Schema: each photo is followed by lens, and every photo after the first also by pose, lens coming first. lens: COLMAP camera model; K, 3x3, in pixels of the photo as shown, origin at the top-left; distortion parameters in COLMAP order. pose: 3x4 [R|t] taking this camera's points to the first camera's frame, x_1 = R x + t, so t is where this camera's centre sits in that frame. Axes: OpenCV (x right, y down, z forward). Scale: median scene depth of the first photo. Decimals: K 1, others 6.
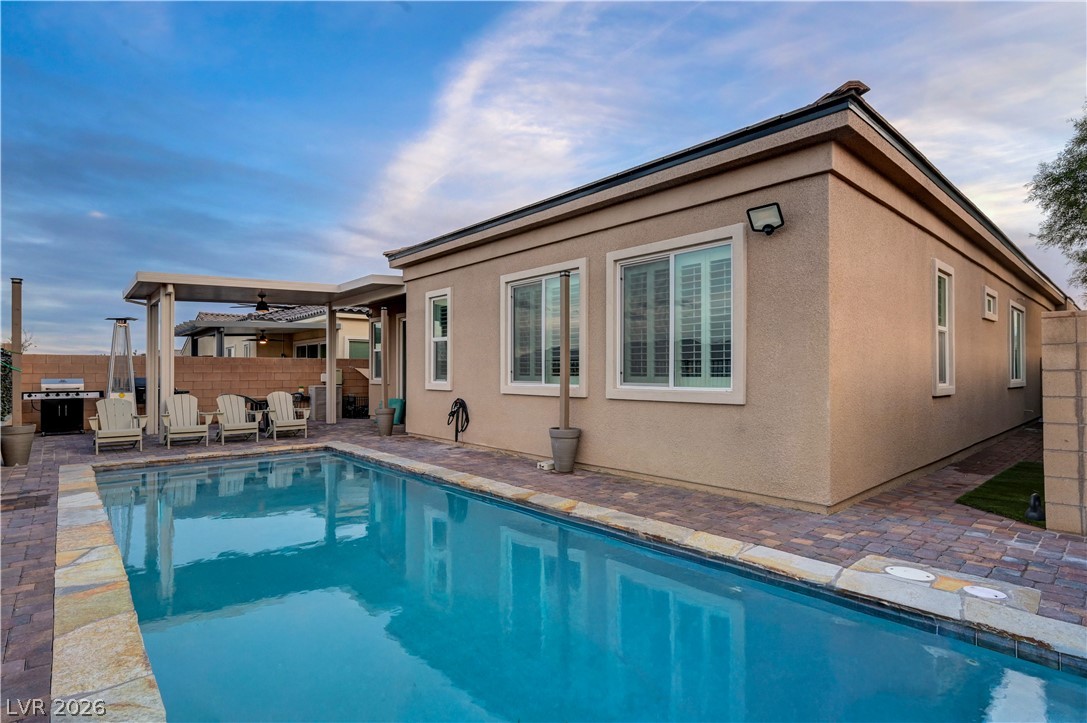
lens RADIAL K [[564.1, 0, 514.7], [0, 564.1, 364.0], [0, 0, 1]] dist [-0.002544, 0.000420]
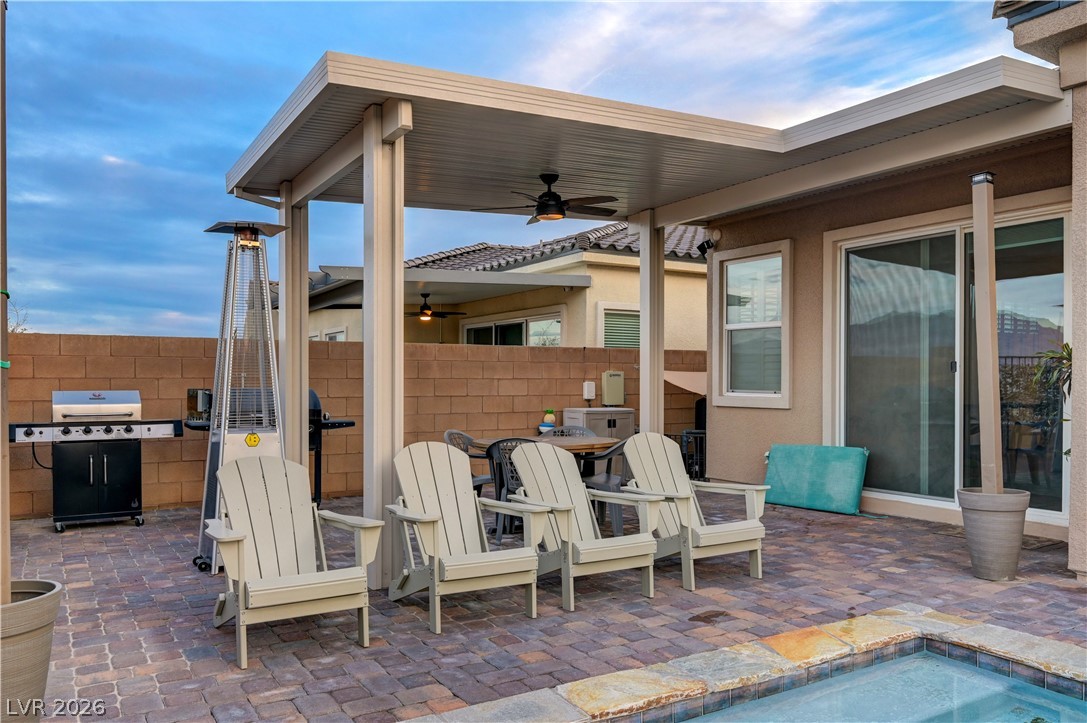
lens RADIAL K [[800.8, 0, 490.7], [0, 800.8, 383.1], [0, 0, 1]] dist [-0.009674, 0.005977]
pose [[0.981853, 0.001326, -0.189639, -0.471210], [0.002428, 0.999806, 0.019565, 0.010517], [0.189628, -0.019670, 0.981659, 0.553104]]
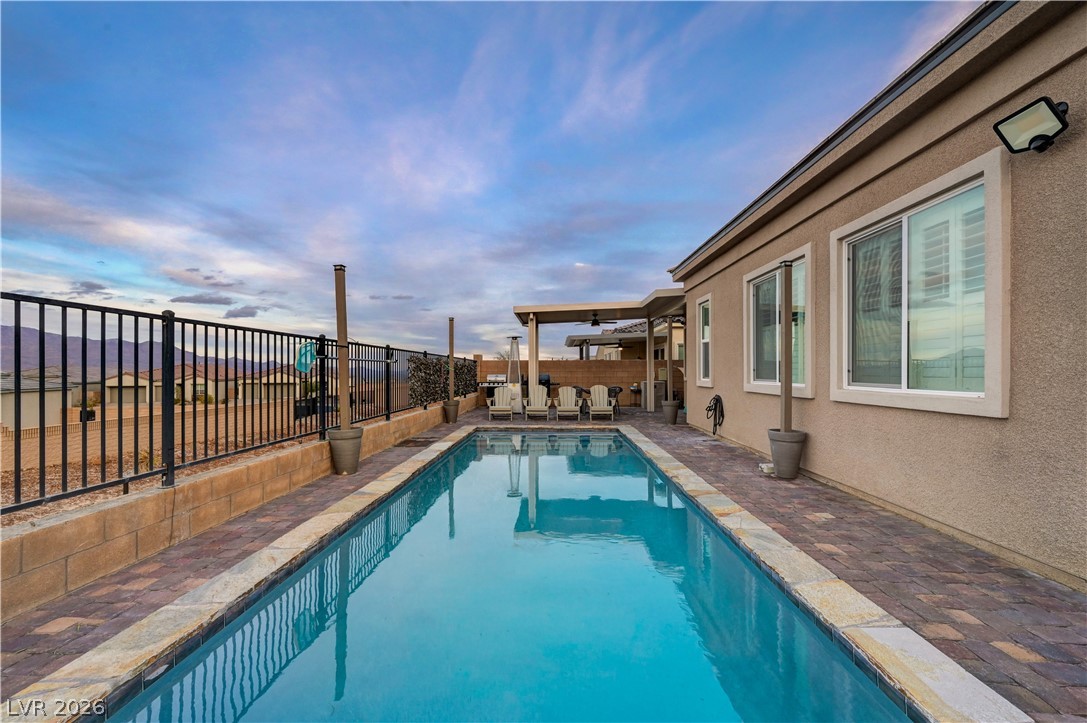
lens RADIAL K [[436.0, 0, 529.7], [0, 436.0, 368.3], [0, 0, 1]] dist [-0.000024, 0.000120]
pose [[0.730614, -0.003554, -0.682782, 0.191898], [0.009277, 0.999946, 0.004722, 0.002708], [0.682728, -0.009784, 0.730607, 0.132364]]
